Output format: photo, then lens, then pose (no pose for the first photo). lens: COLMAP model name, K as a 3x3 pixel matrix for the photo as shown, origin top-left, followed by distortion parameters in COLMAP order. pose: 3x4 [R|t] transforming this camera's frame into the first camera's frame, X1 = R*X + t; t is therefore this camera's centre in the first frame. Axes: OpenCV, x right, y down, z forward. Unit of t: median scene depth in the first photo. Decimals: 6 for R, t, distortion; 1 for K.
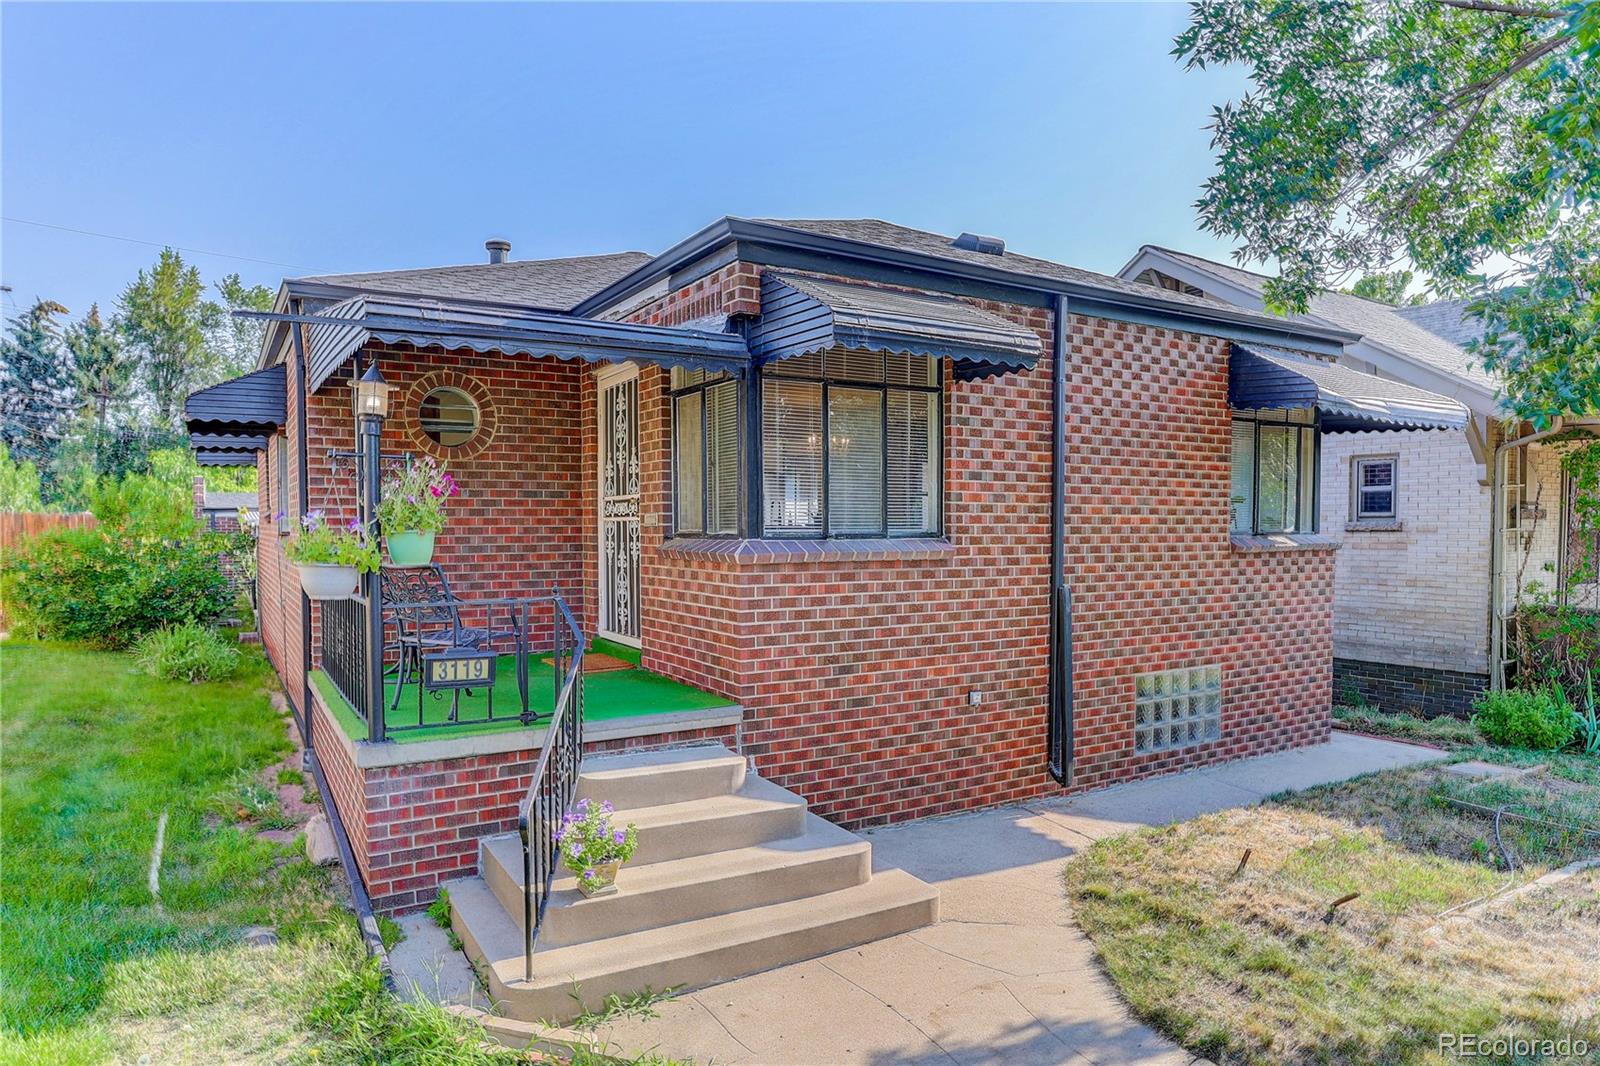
lens RADIAL K [[954.1, 0, 802.8], [0, 954.1, 550.5], [0, 0, 1]] dist [-0.034402, 0.011669]
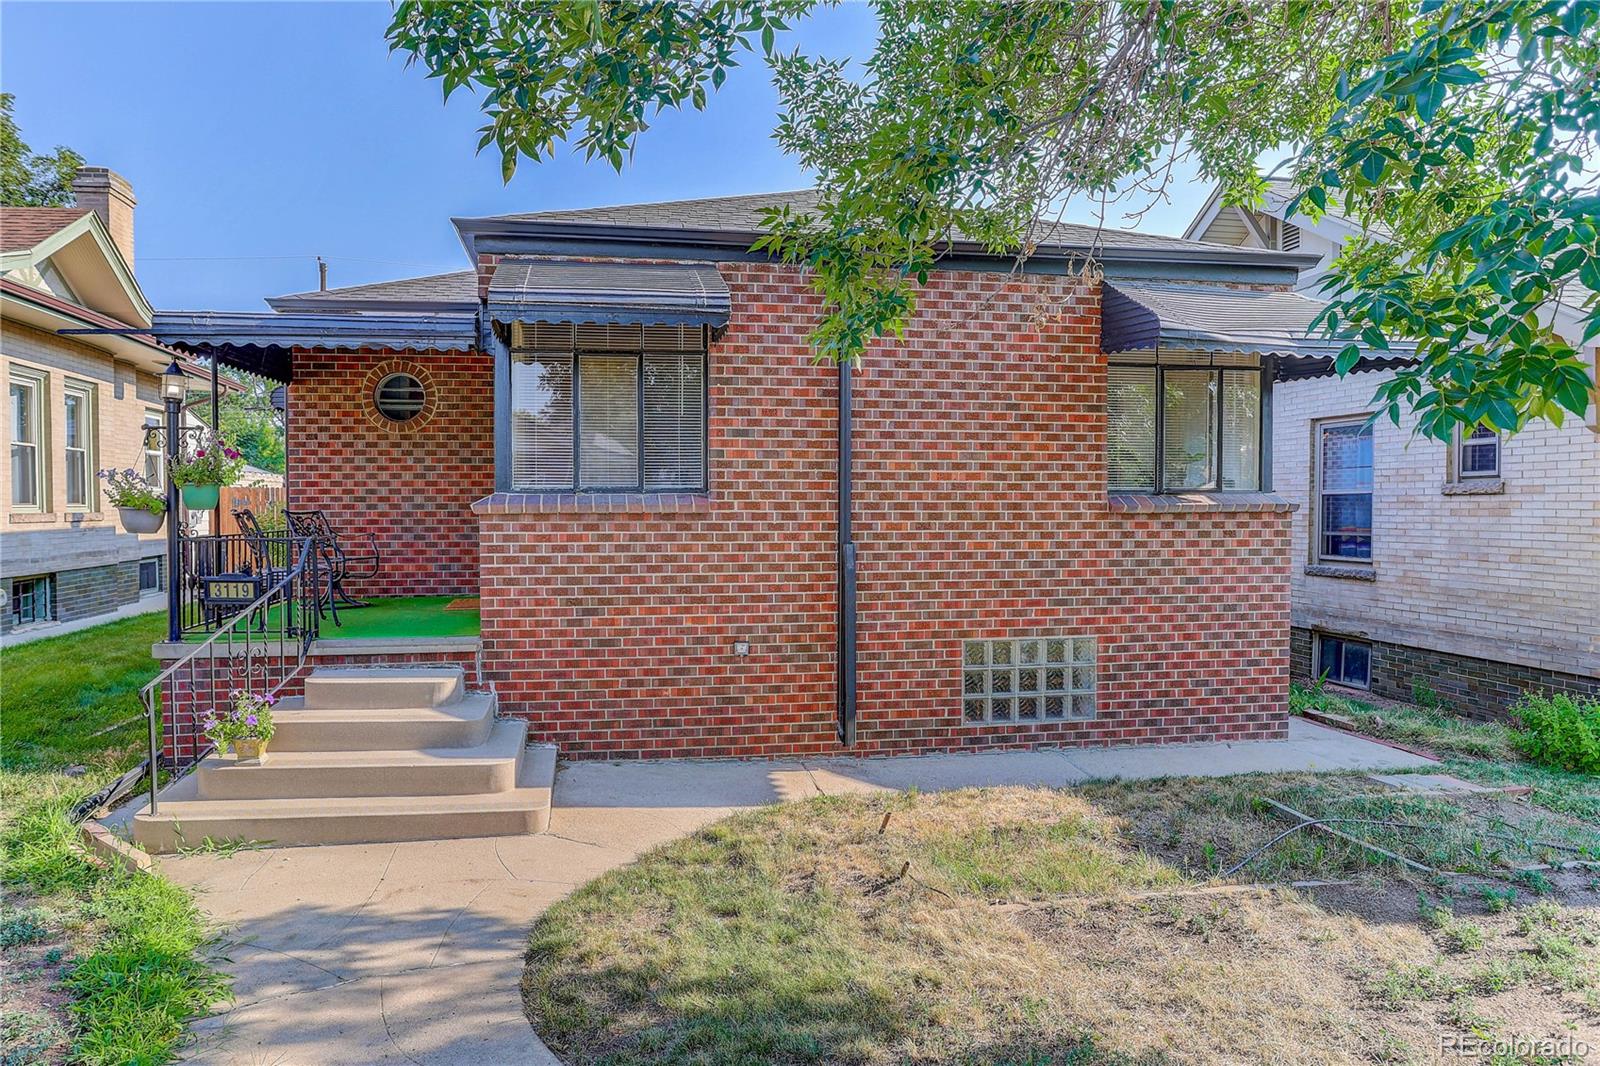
lens RADIAL K [[954.1, 0, 747.2], [0, 954.1, 507.7], [0, 0, 1]] dist [-0.034402, 0.011669]
pose [[0.928492, 0.001611, -0.371348, 0.556140], [-0.009652, 0.999757, -0.019796, 0.022566], [0.371226, 0.021965, 0.928283, 0.041484]]
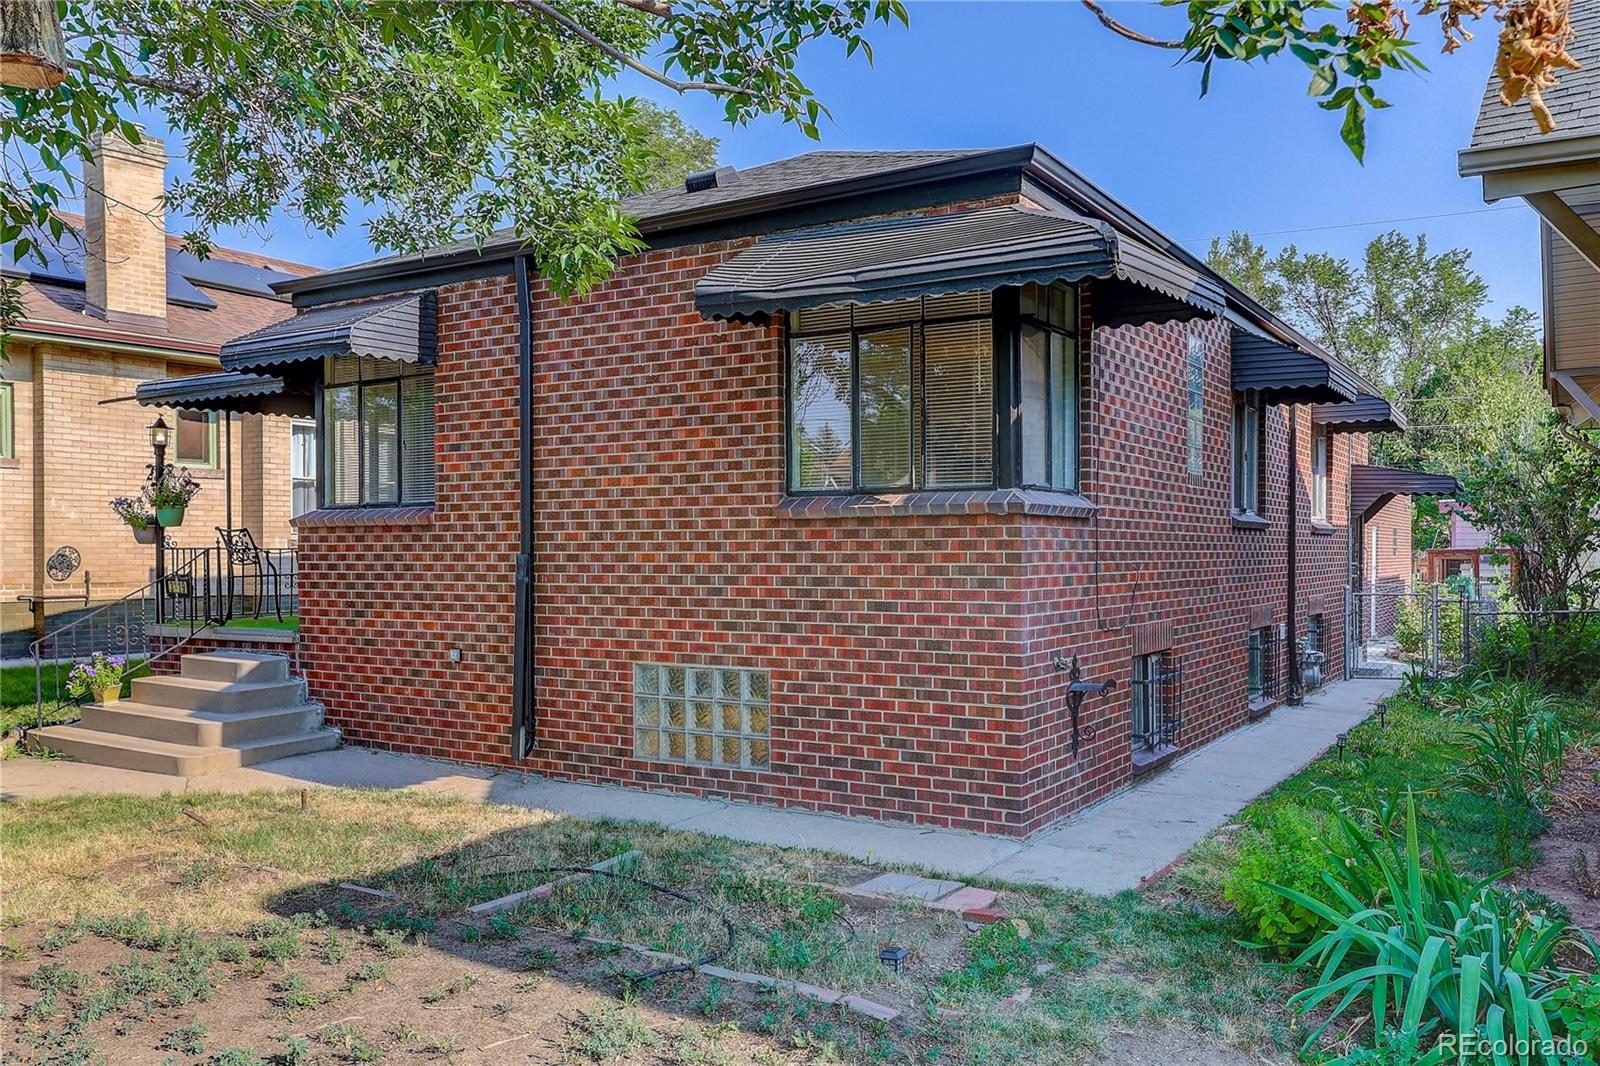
lens RADIAL K [[1256.7, 0, 798.1], [0, 1256.7, 539.9], [0, 0, 1]] dist [-0.002749, 0.002970]
pose [[0.465404, -0.008693, -0.885056, 1.568965], [-0.020515, 0.999577, -0.020606, 0.045917], [0.884861, 0.027747, 0.465029, 0.665954]]
